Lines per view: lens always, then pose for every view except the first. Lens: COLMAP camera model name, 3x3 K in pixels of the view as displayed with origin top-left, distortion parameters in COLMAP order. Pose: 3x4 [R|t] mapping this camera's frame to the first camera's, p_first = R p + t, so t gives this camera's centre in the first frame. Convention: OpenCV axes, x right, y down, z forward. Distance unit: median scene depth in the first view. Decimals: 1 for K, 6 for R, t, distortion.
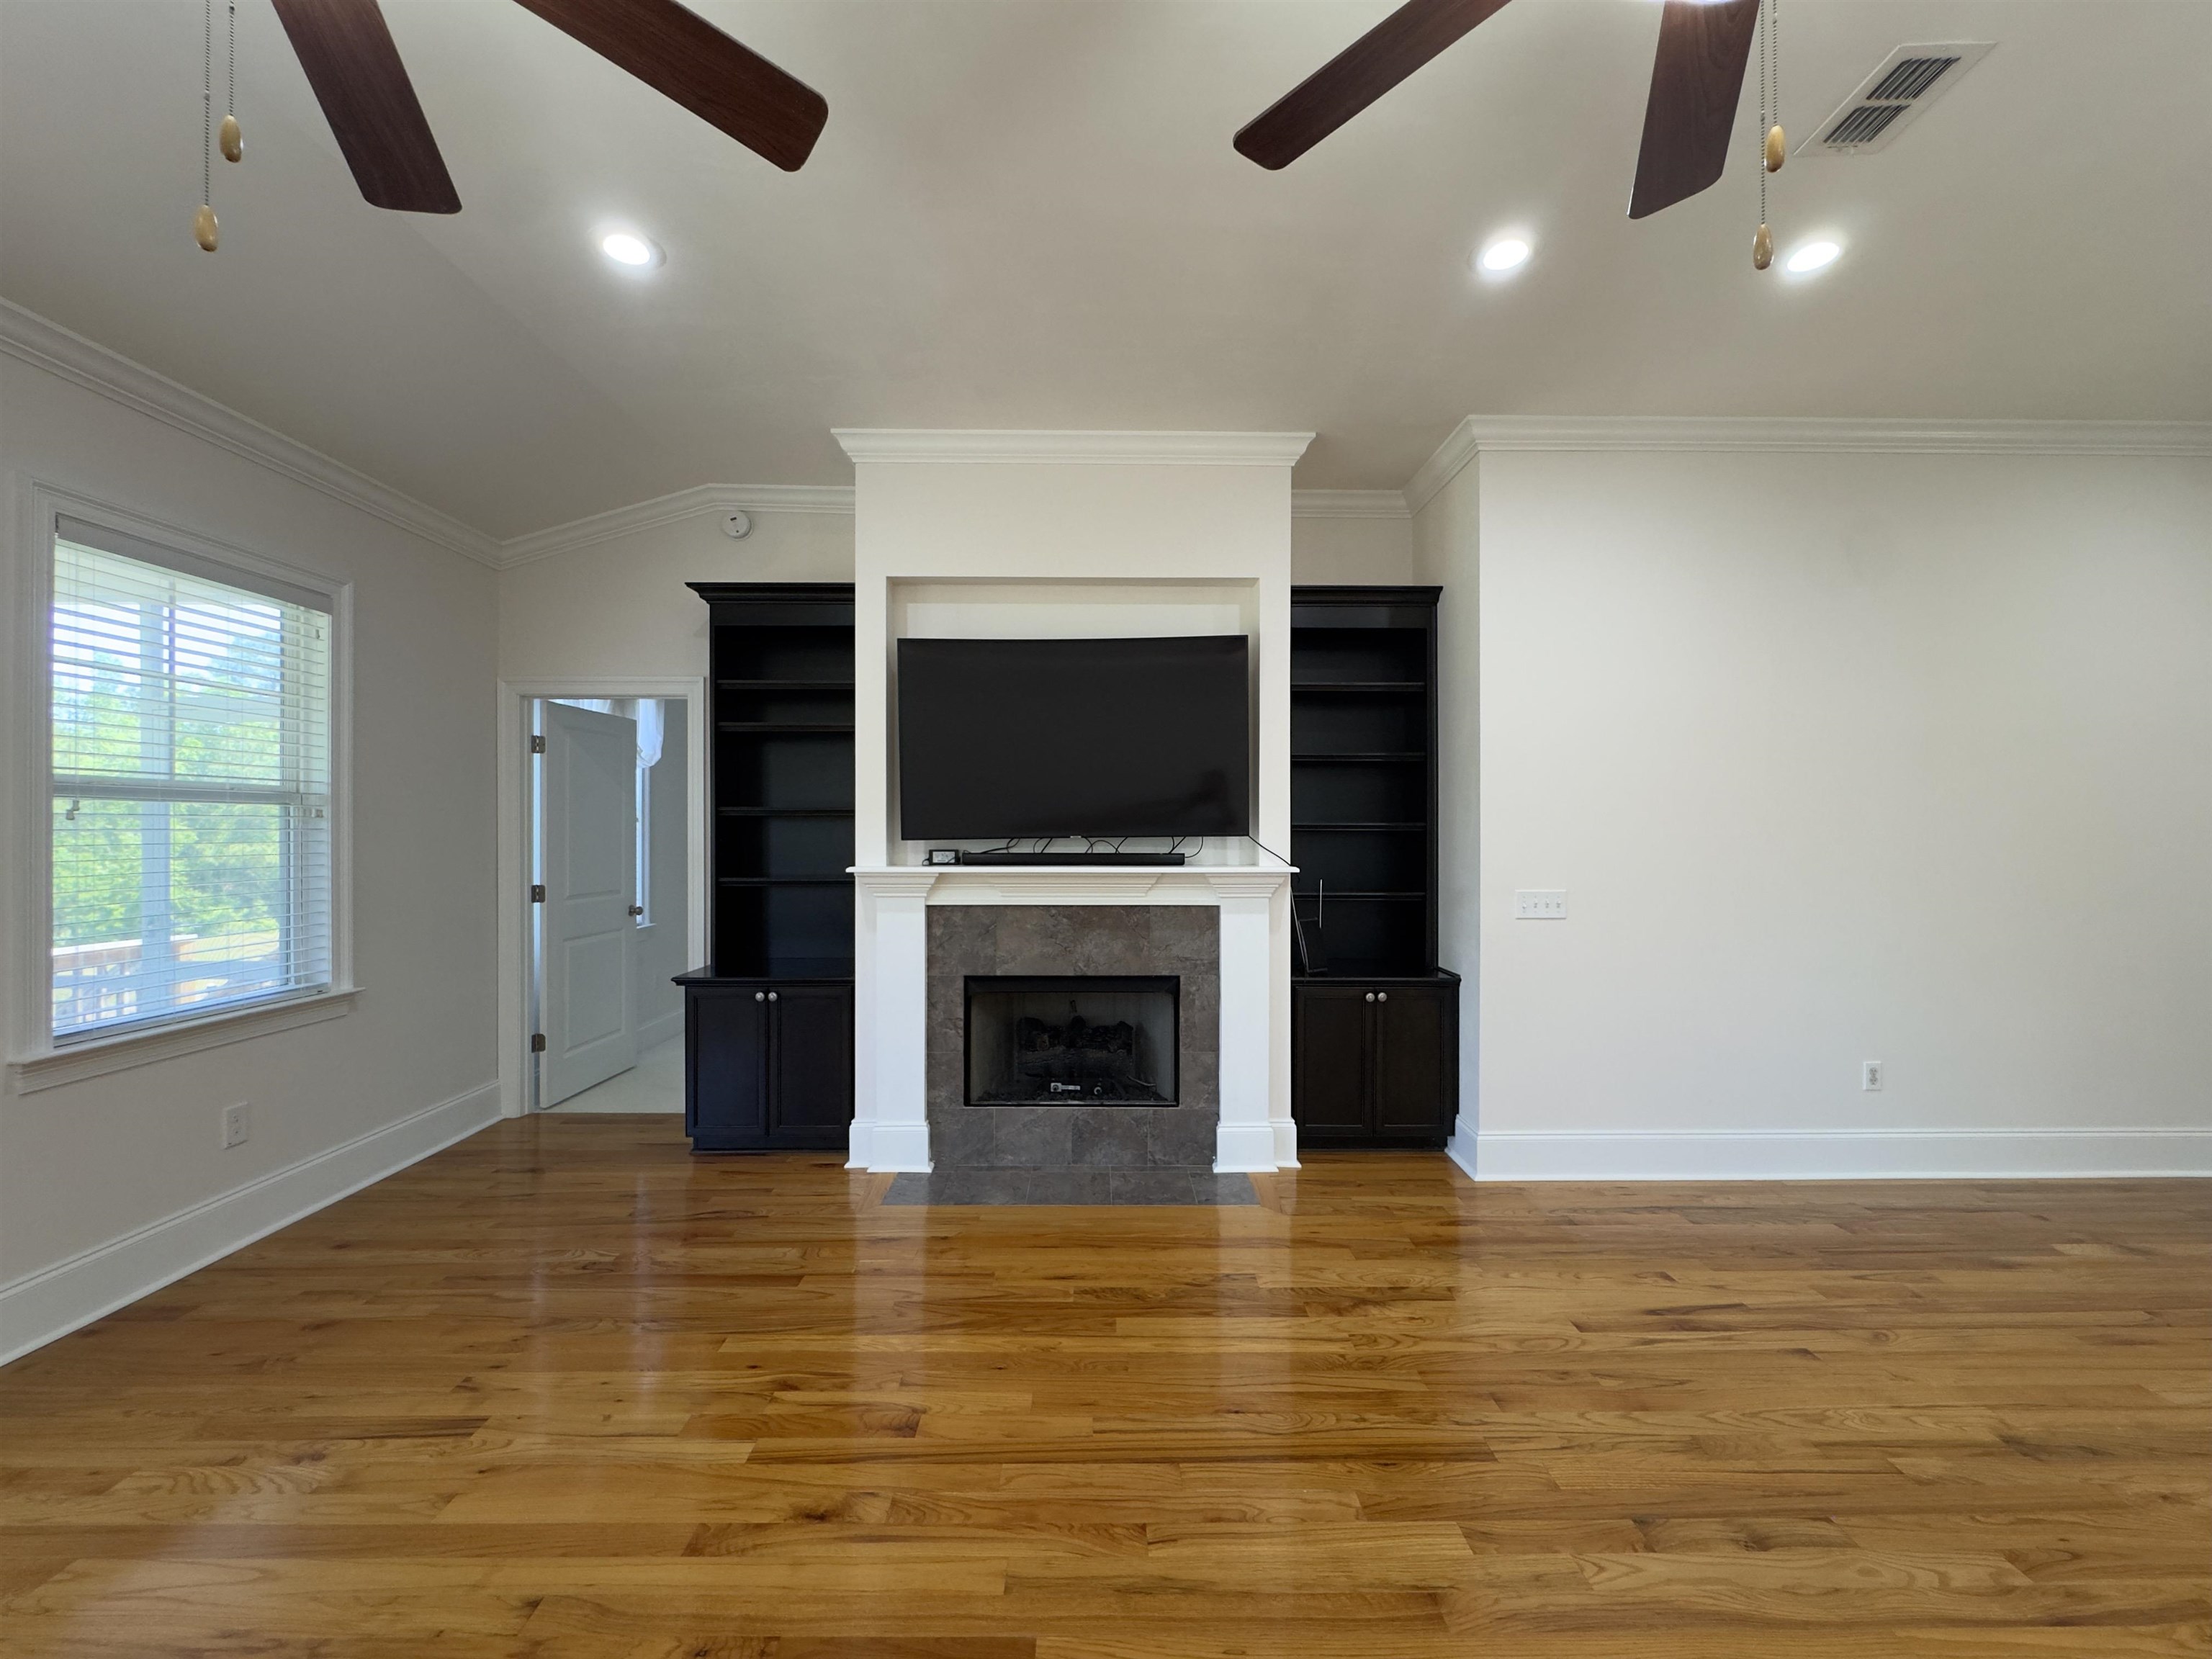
lens RADIAL K [[883.6, 0, 1106.0], [0, 883.6, 829.5], [0, 0, 1]] dist [-0.002806, -0.000055]
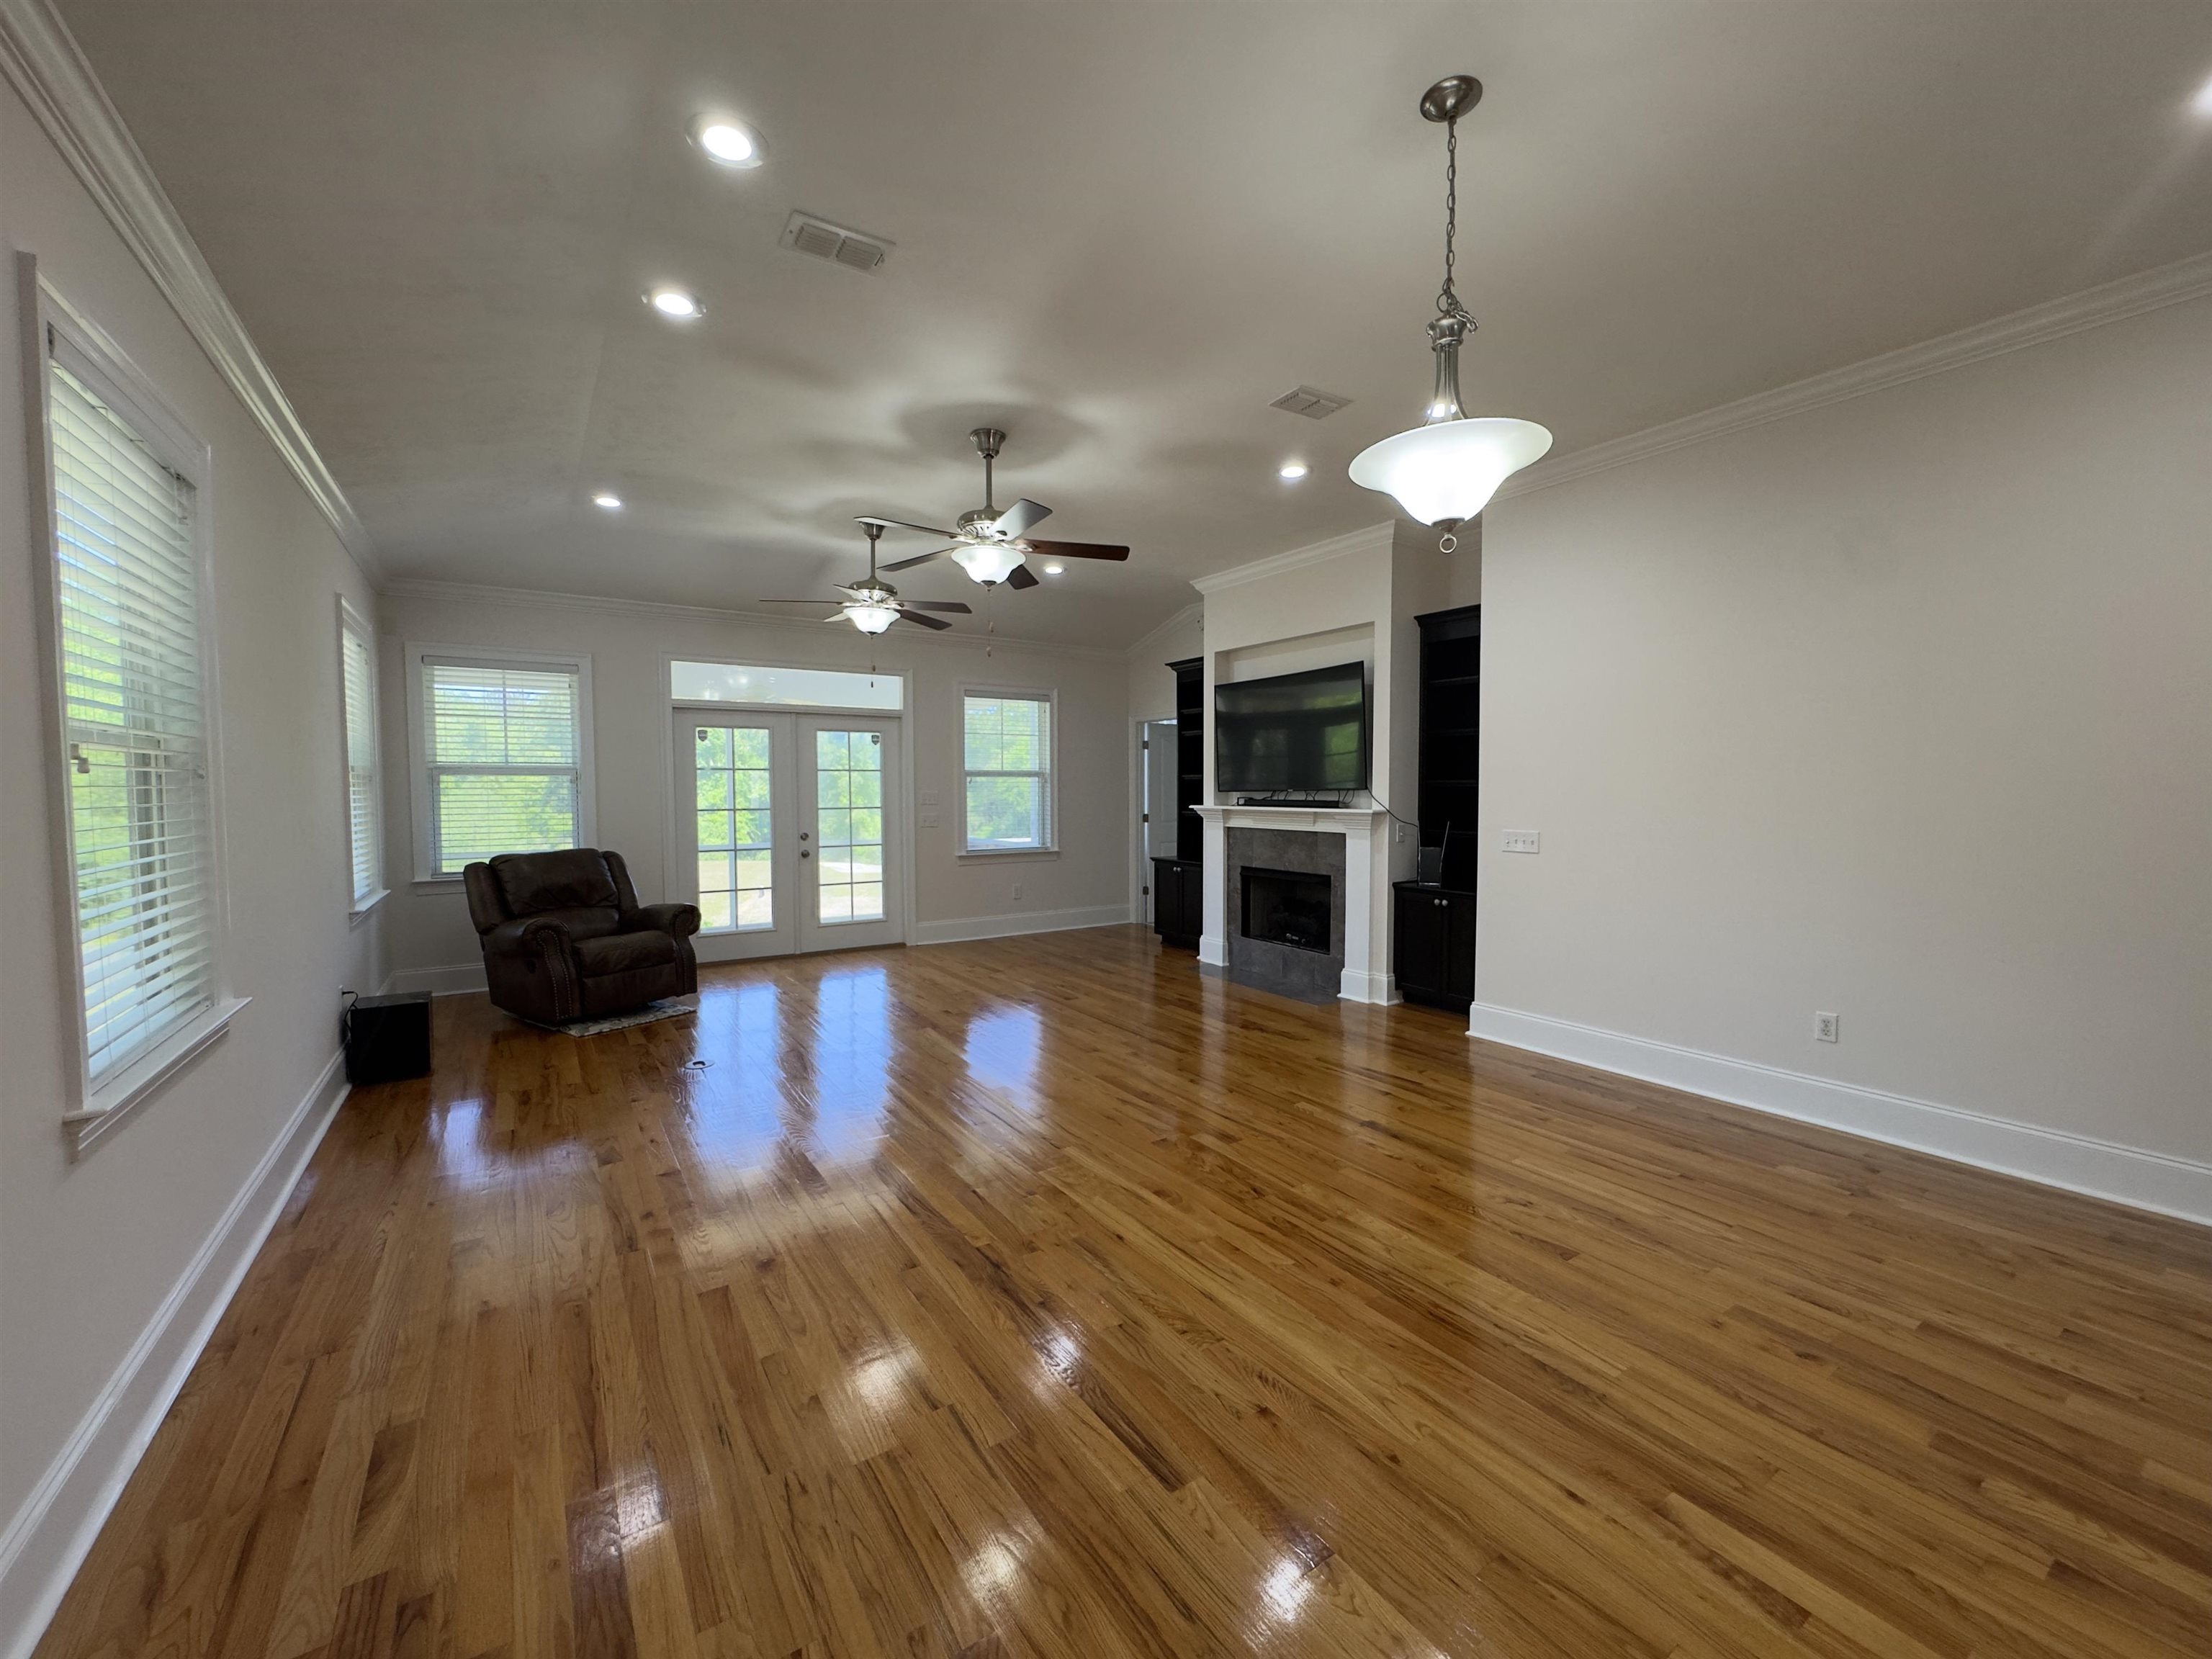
lens RADIAL K [[883.6, 0, 1106.0], [0, 883.6, 829.5], [0, 0, 1]] dist [-0.002806, -0.000055]
pose [[0.547123, 0.038695, -0.836157, 1.236050], [0.003588, 0.998813, 0.048570, -0.000269], [0.837044, -0.029574, 0.546335, -0.240785]]
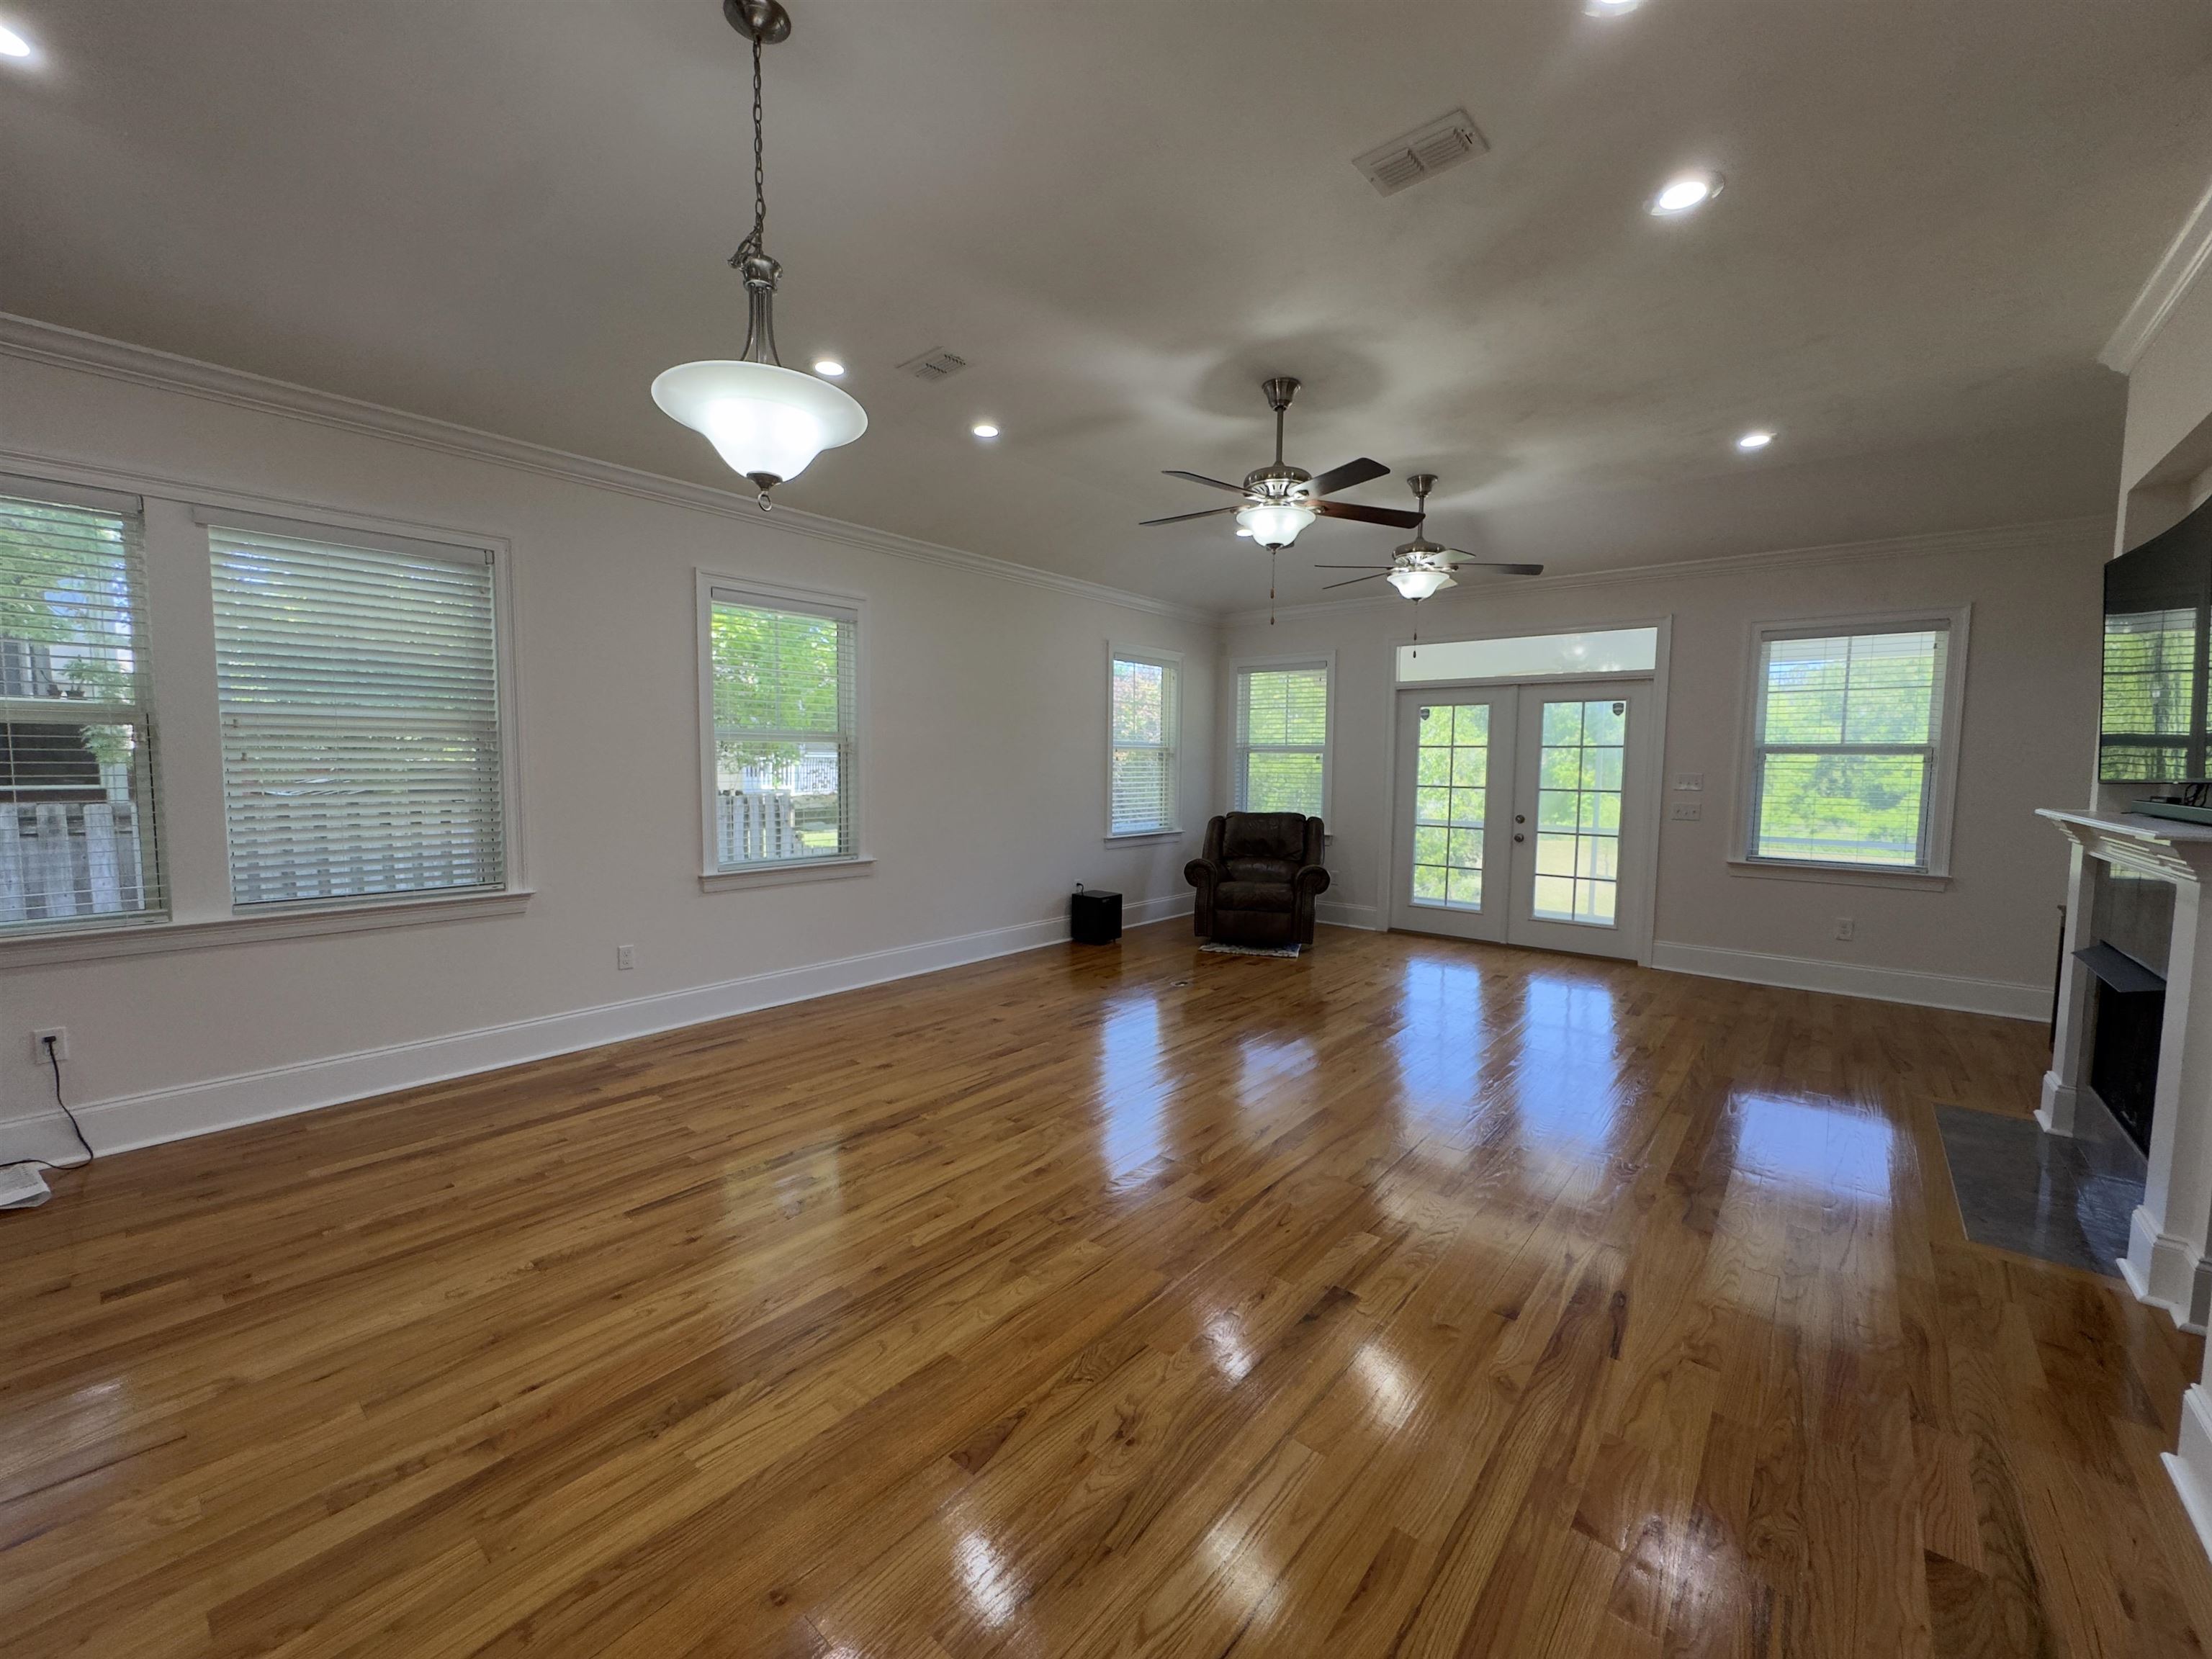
lens RADIAL K [[883.6, 0, 1106.0], [0, 883.6, 829.5], [0, 0, 1]] dist [-0.002806, -0.000055]
pose [[-0.646657, 0.051922, -0.761012, 1.154620], [-0.009934, 0.997023, 0.076466, -0.000411], [0.762716, 0.057007, -0.644216, 0.813144]]
